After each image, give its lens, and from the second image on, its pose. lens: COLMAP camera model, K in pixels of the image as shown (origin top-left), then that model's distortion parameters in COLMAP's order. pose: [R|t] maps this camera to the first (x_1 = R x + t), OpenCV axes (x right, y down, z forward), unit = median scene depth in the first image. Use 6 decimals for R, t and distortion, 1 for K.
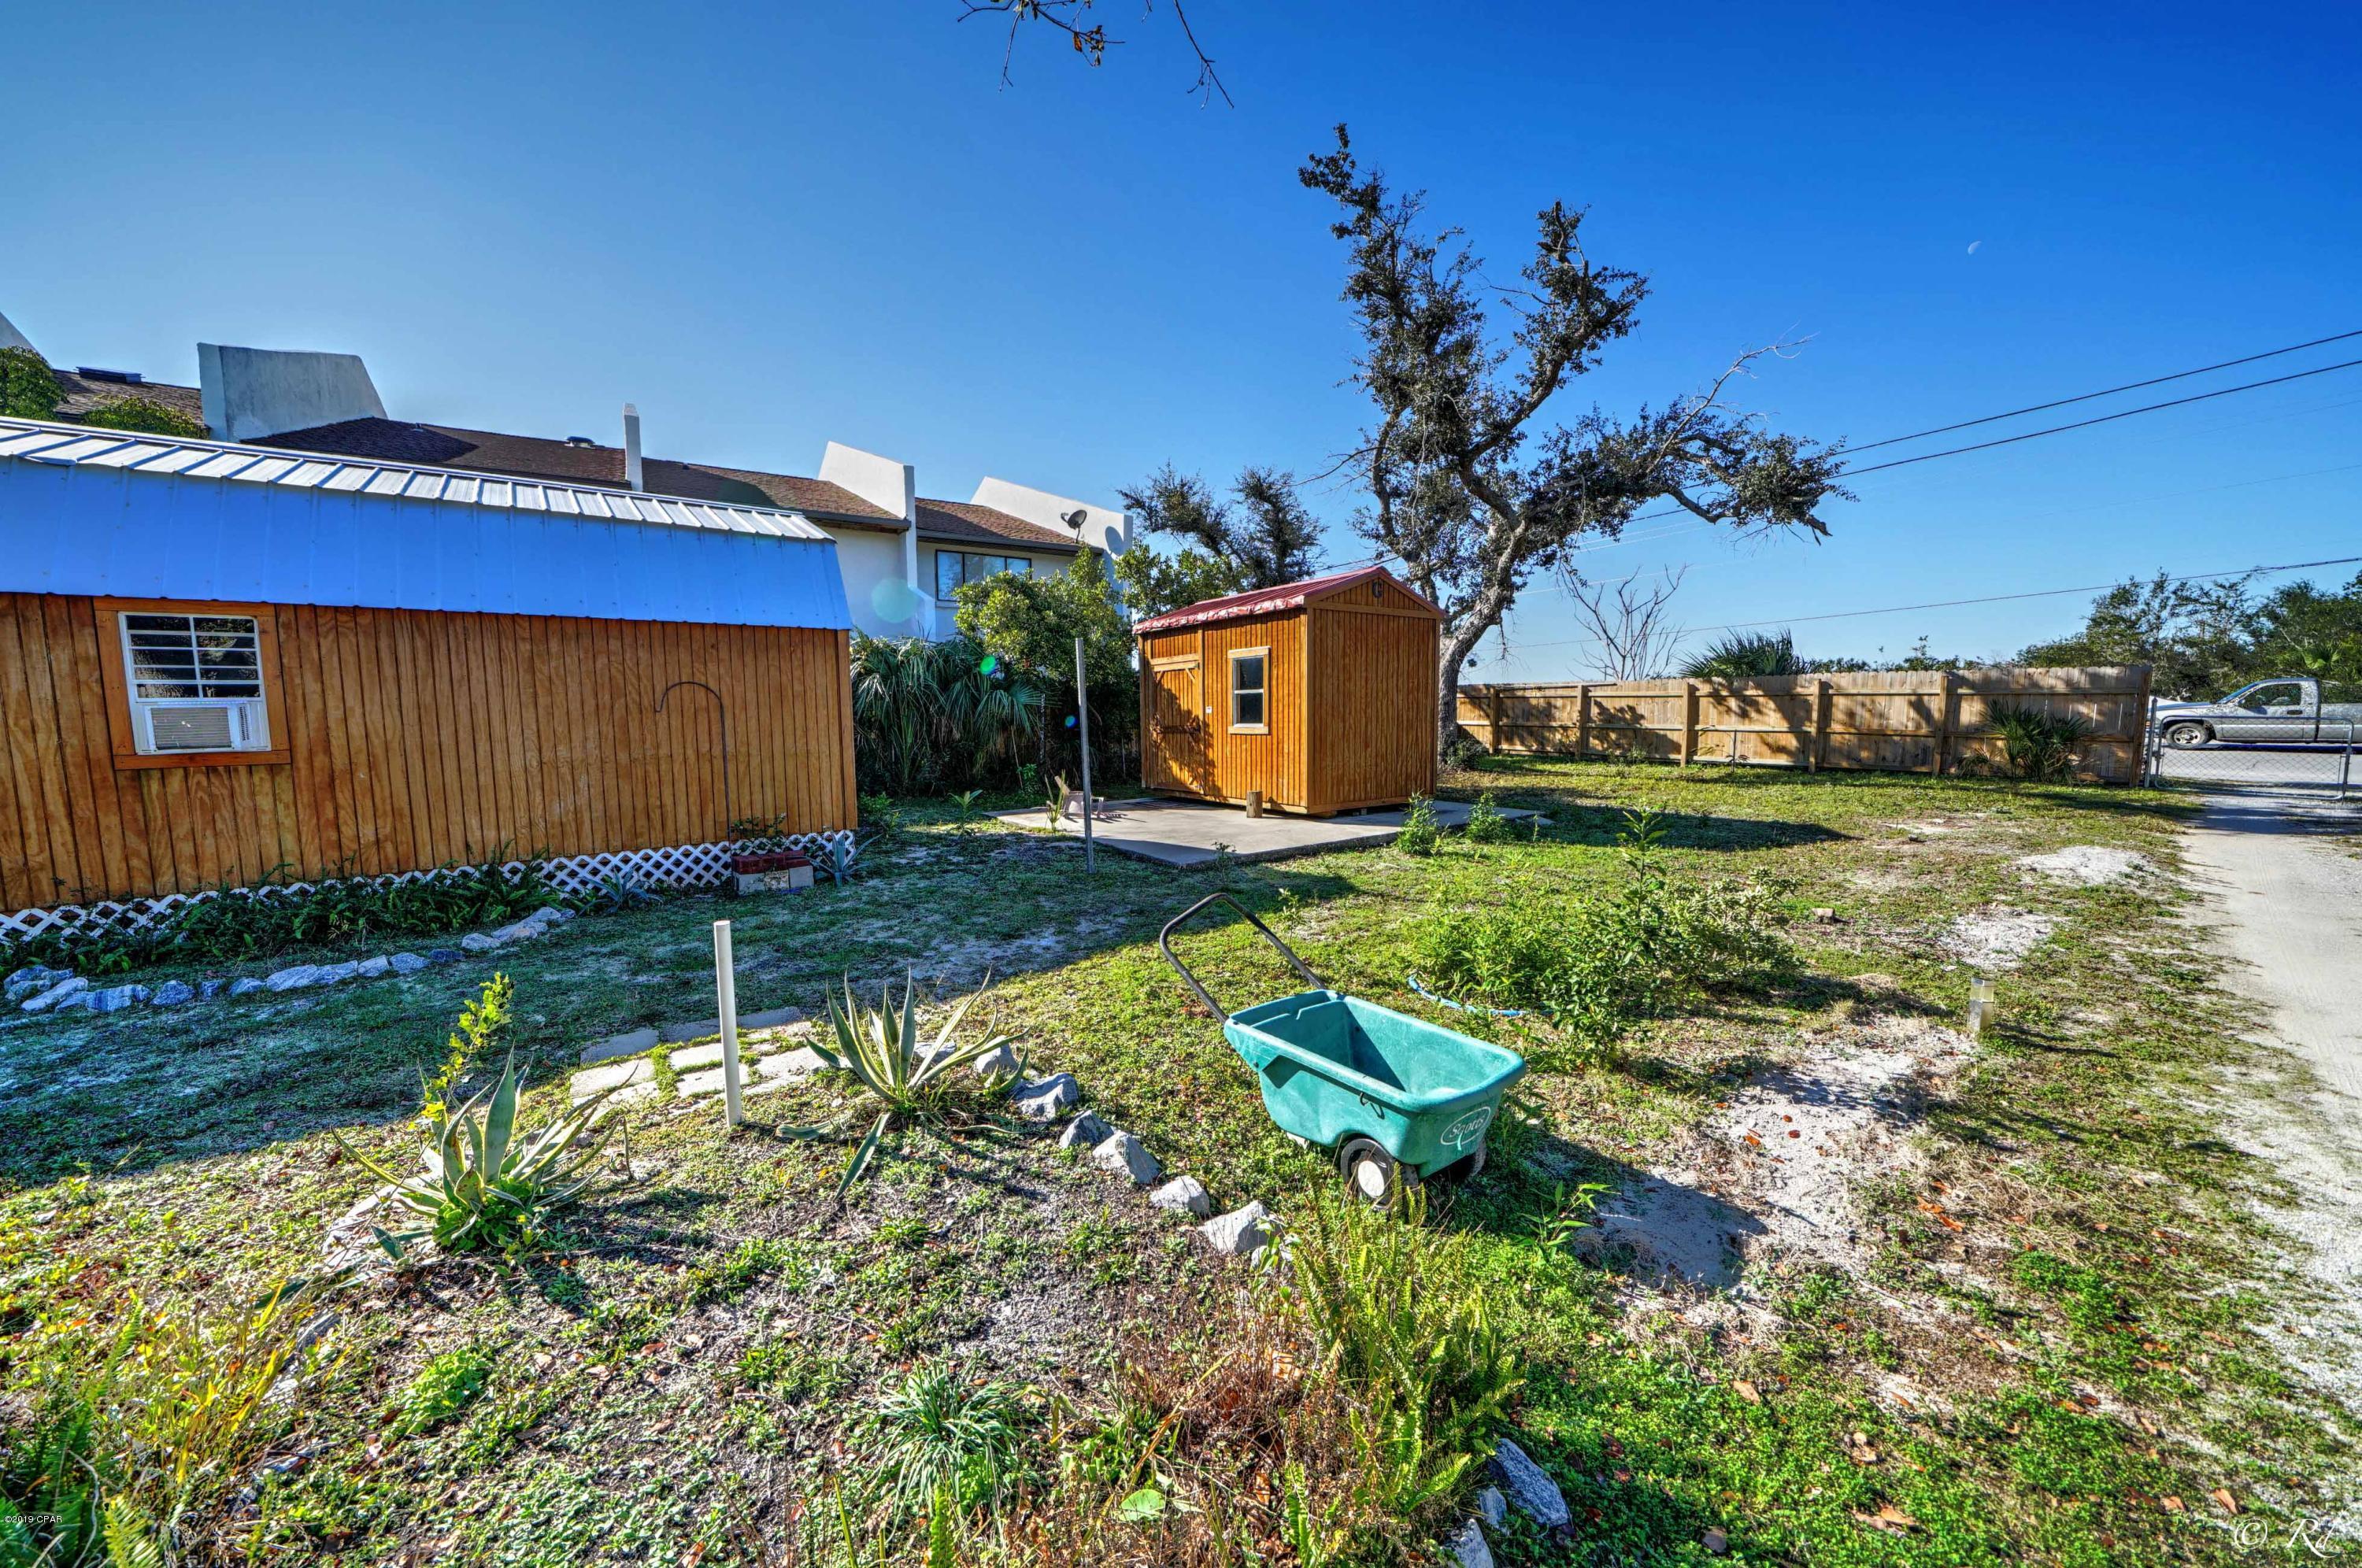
lens RADIAL K [[816.0, 0, 1177.5], [0, 816.0, 790.5], [0, 0, 1]] dist [-0.018940, 0.000093]
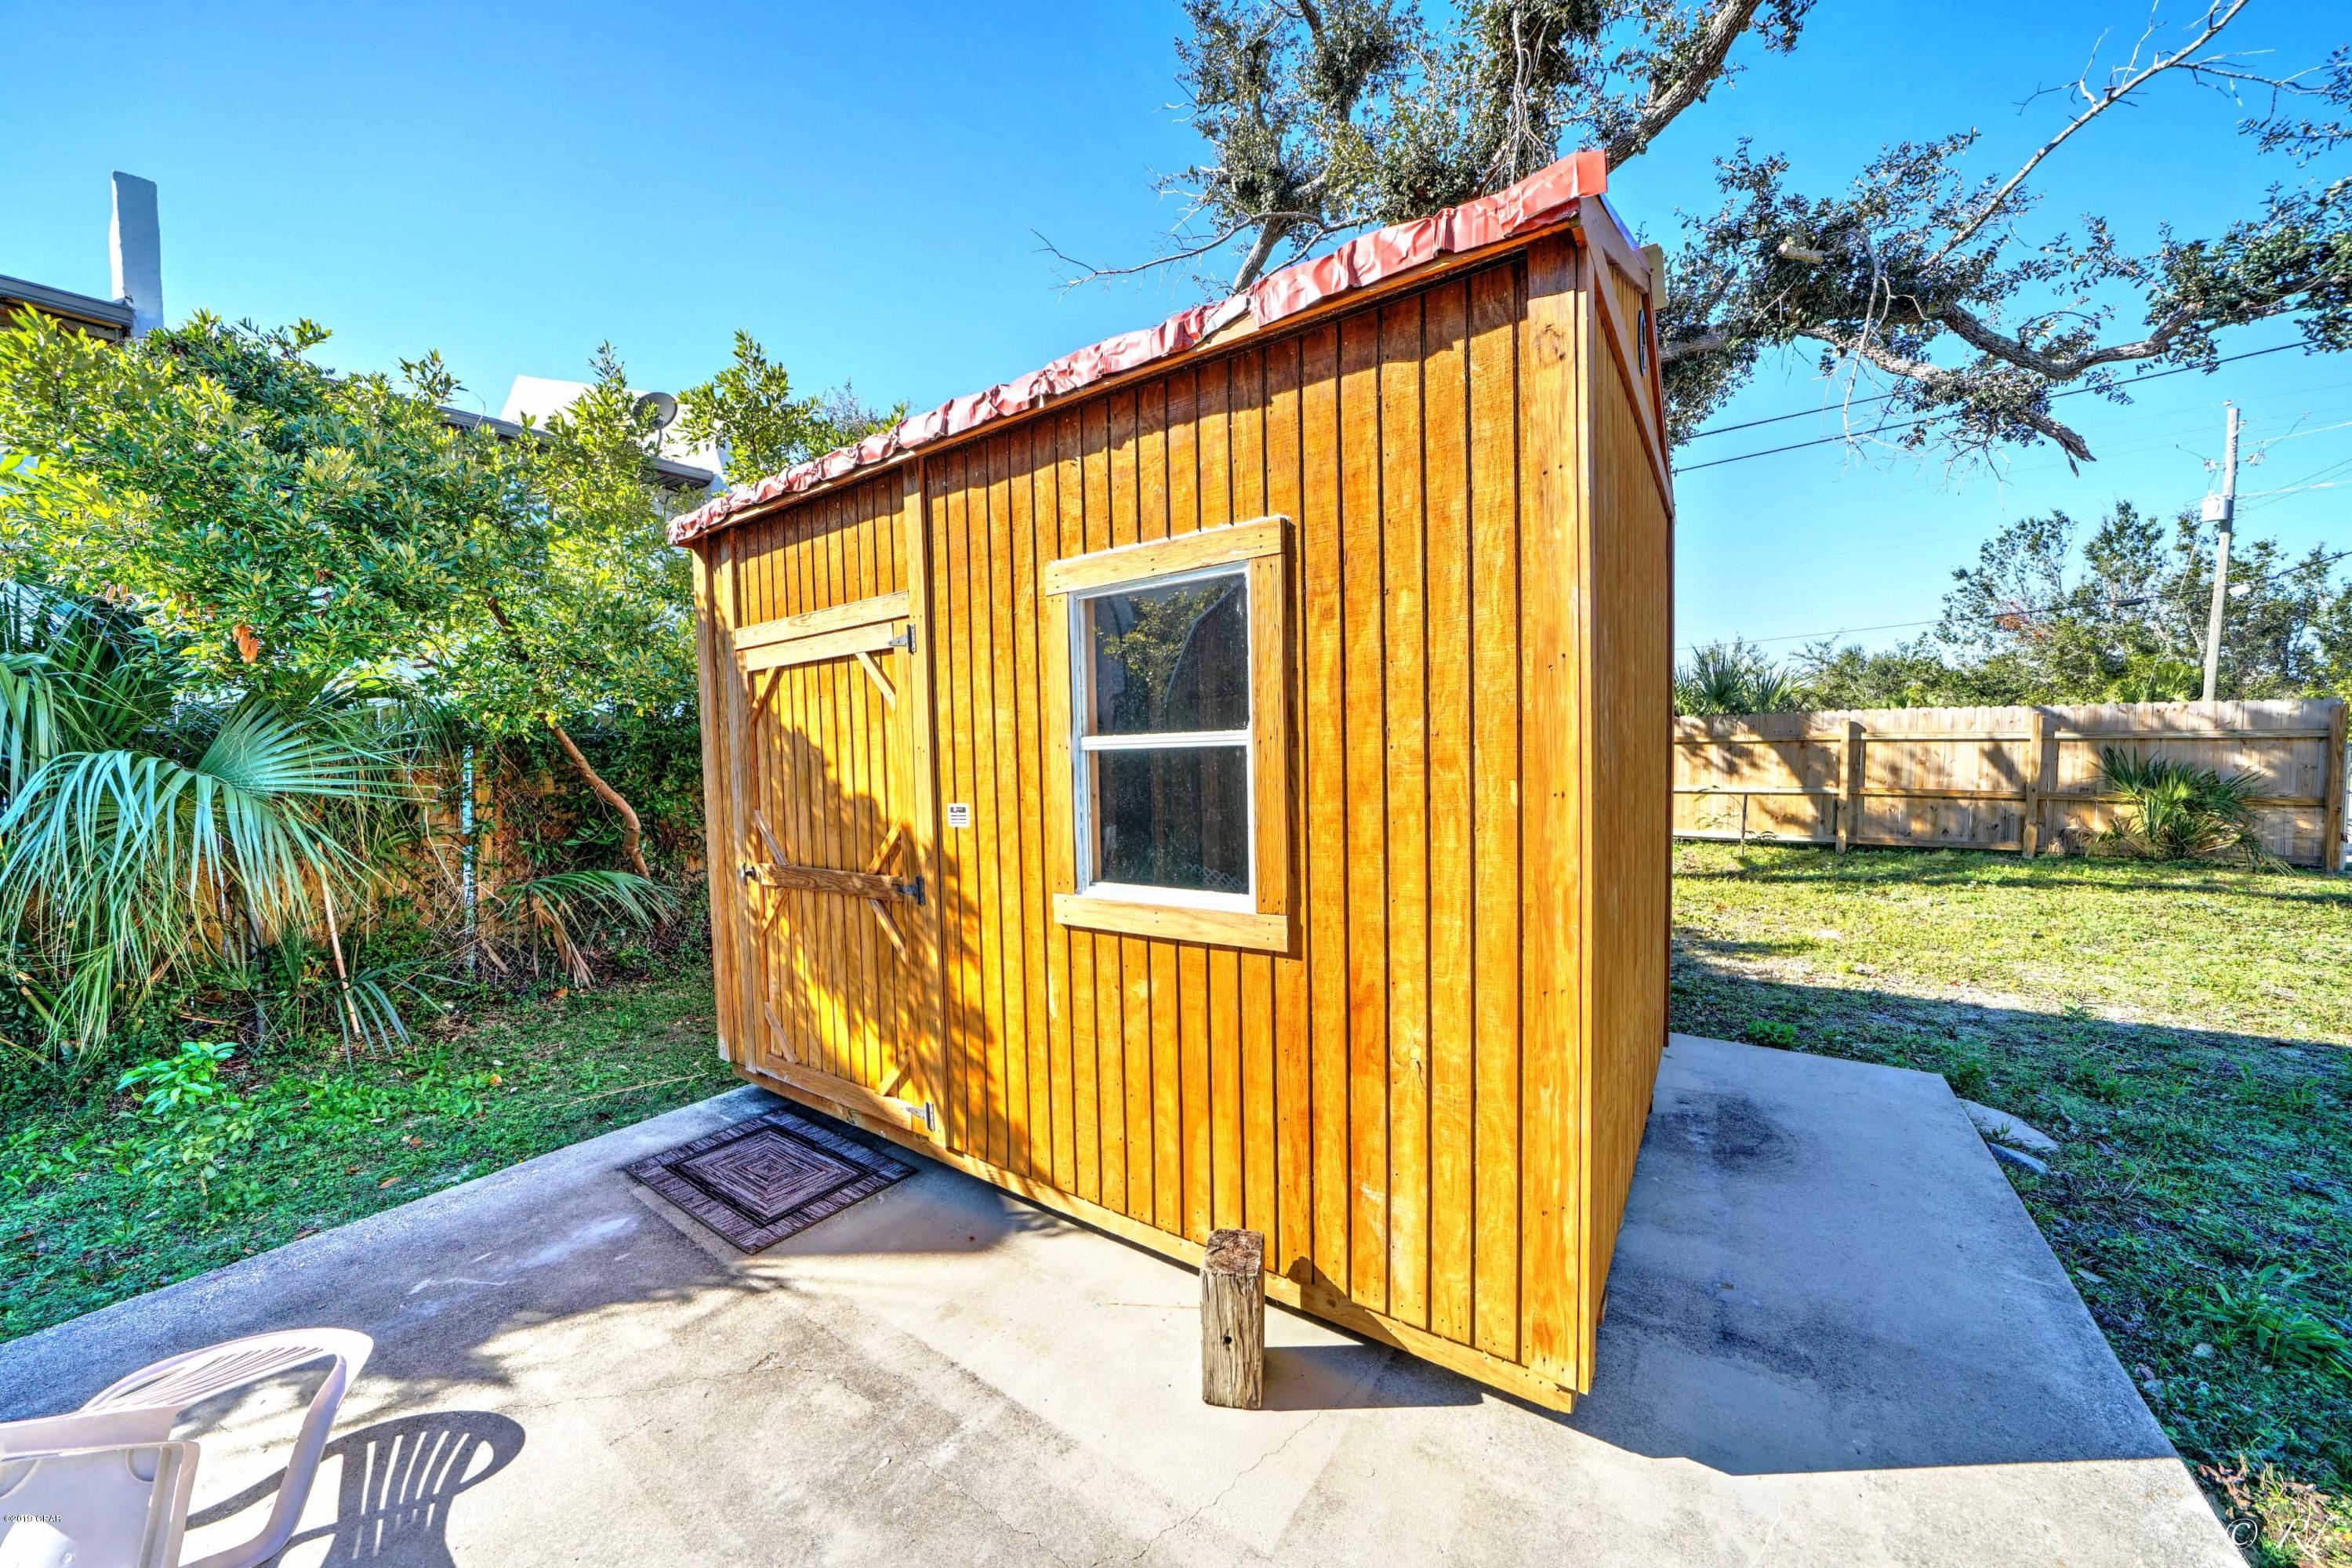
lens RADIAL K [[812.6, 0, 1172.5], [0, 812.6, 790.5], [0, 0, 1]] dist [-0.018940, 0.000093]
pose [[0.940428, -0.023068, 0.339210, 0.013311], [0.041805, 0.997971, -0.048032, -0.074969], [-0.337413, 0.059351, 0.939484, 0.610514]]
